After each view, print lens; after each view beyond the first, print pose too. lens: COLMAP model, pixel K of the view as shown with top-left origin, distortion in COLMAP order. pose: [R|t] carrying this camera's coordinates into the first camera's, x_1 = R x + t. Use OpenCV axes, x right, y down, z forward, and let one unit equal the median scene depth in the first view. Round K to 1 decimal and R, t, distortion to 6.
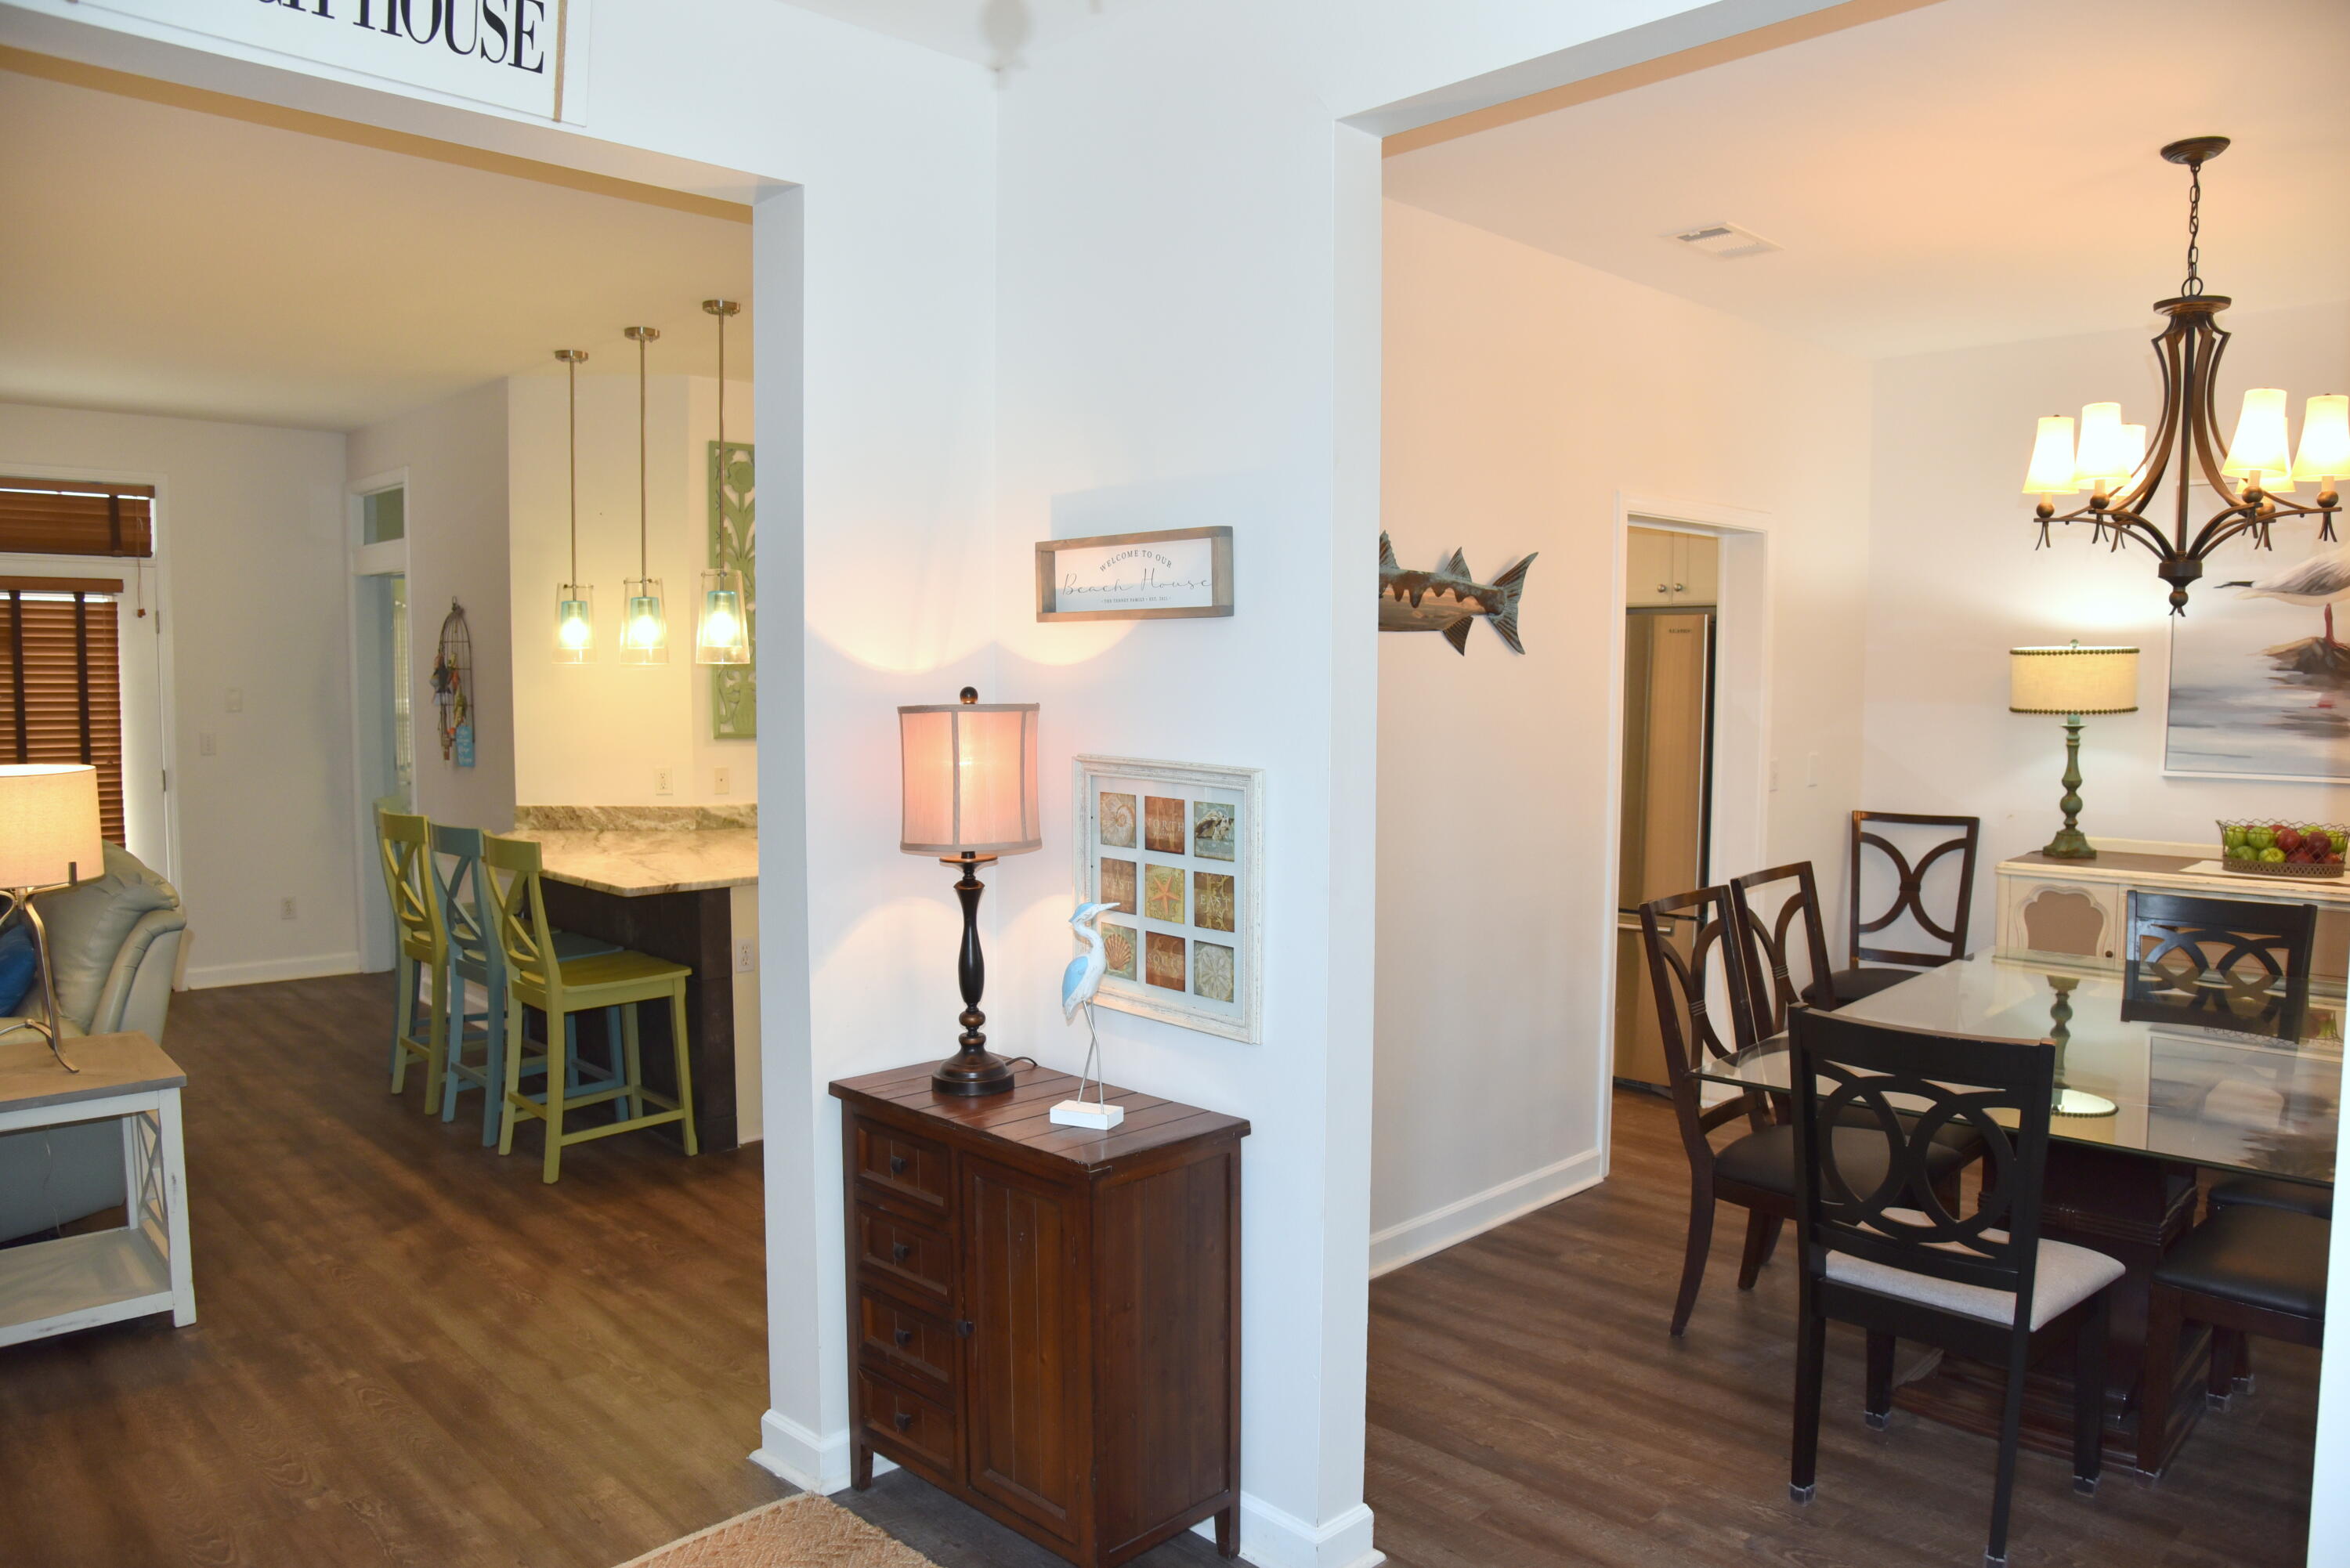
lens RADIAL K [[1616.9, 0, 1167.3], [0, 1616.9, 789.6], [0, 0, 1]] dist [-0.116472, 0.068245]
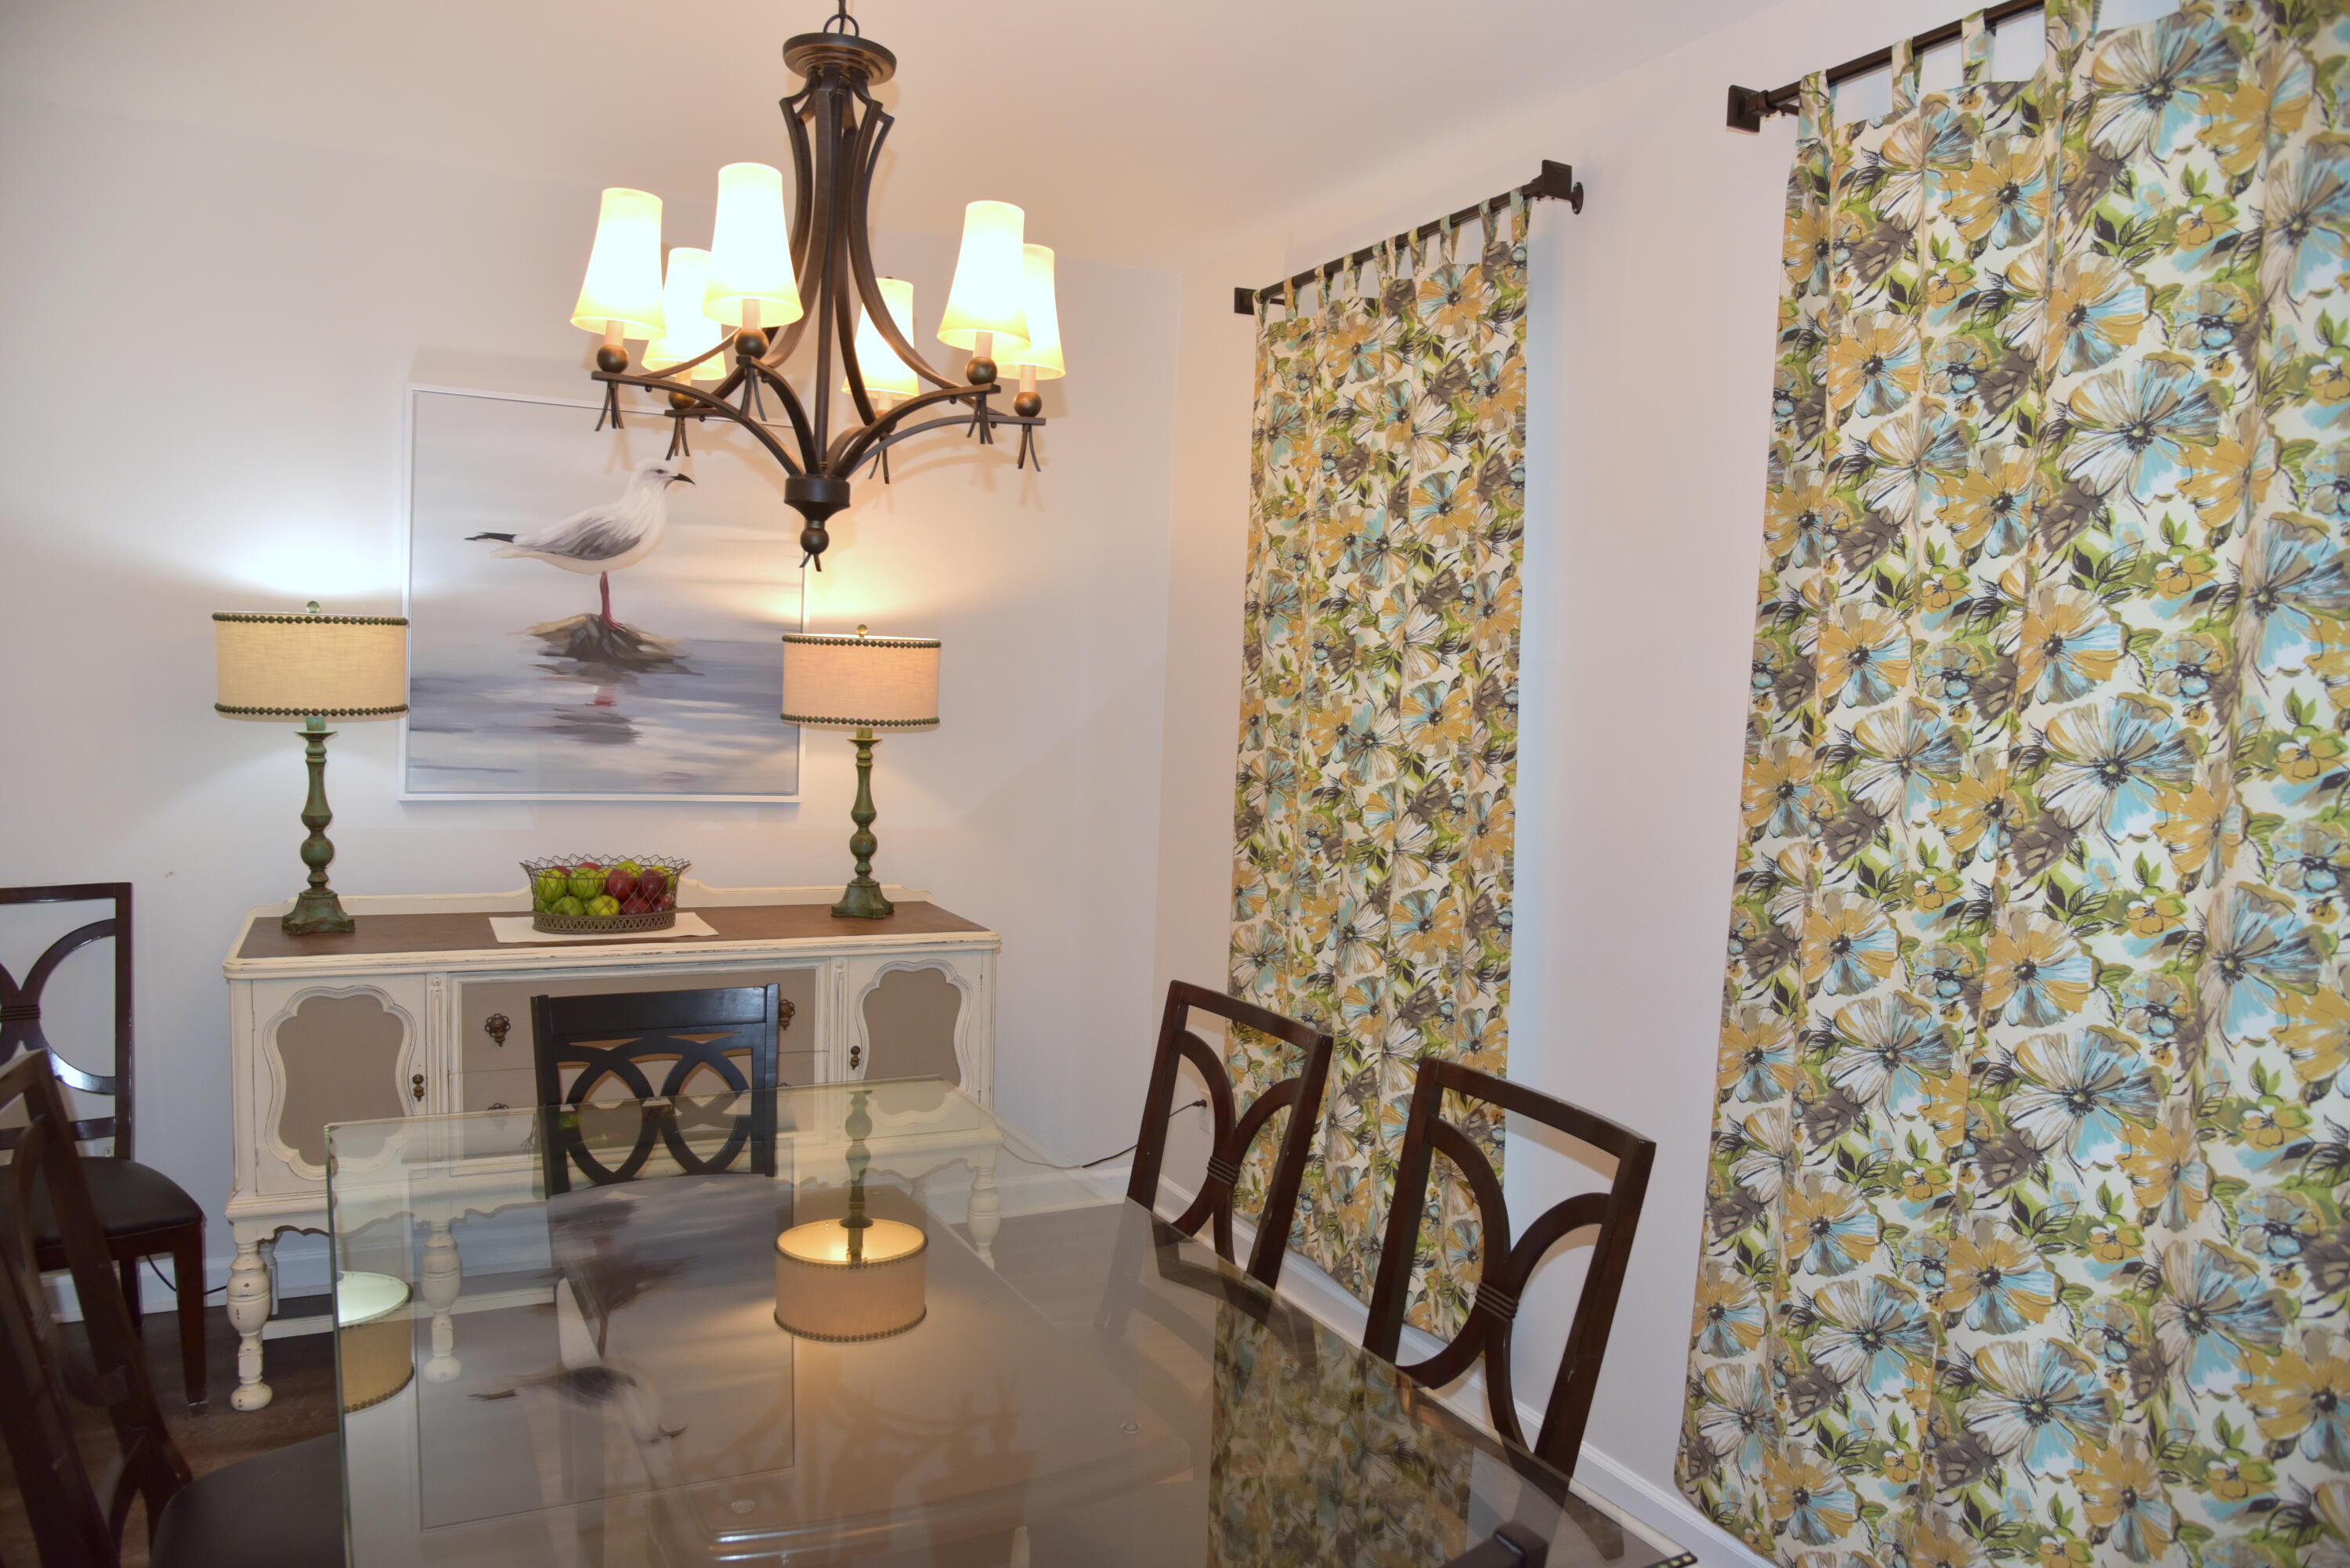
lens RADIAL K [[1595.5, 0, 1173.0], [0, 1595.5, 790.7], [0, 0, 1]] dist [-0.120273, 0.061261]
pose [[0.292702, -0.049970, 0.954897, 0.083457], [0.033884, 0.998548, 0.041868, -0.037649], [-0.955603, 0.020101, 0.293971, 0.557160]]
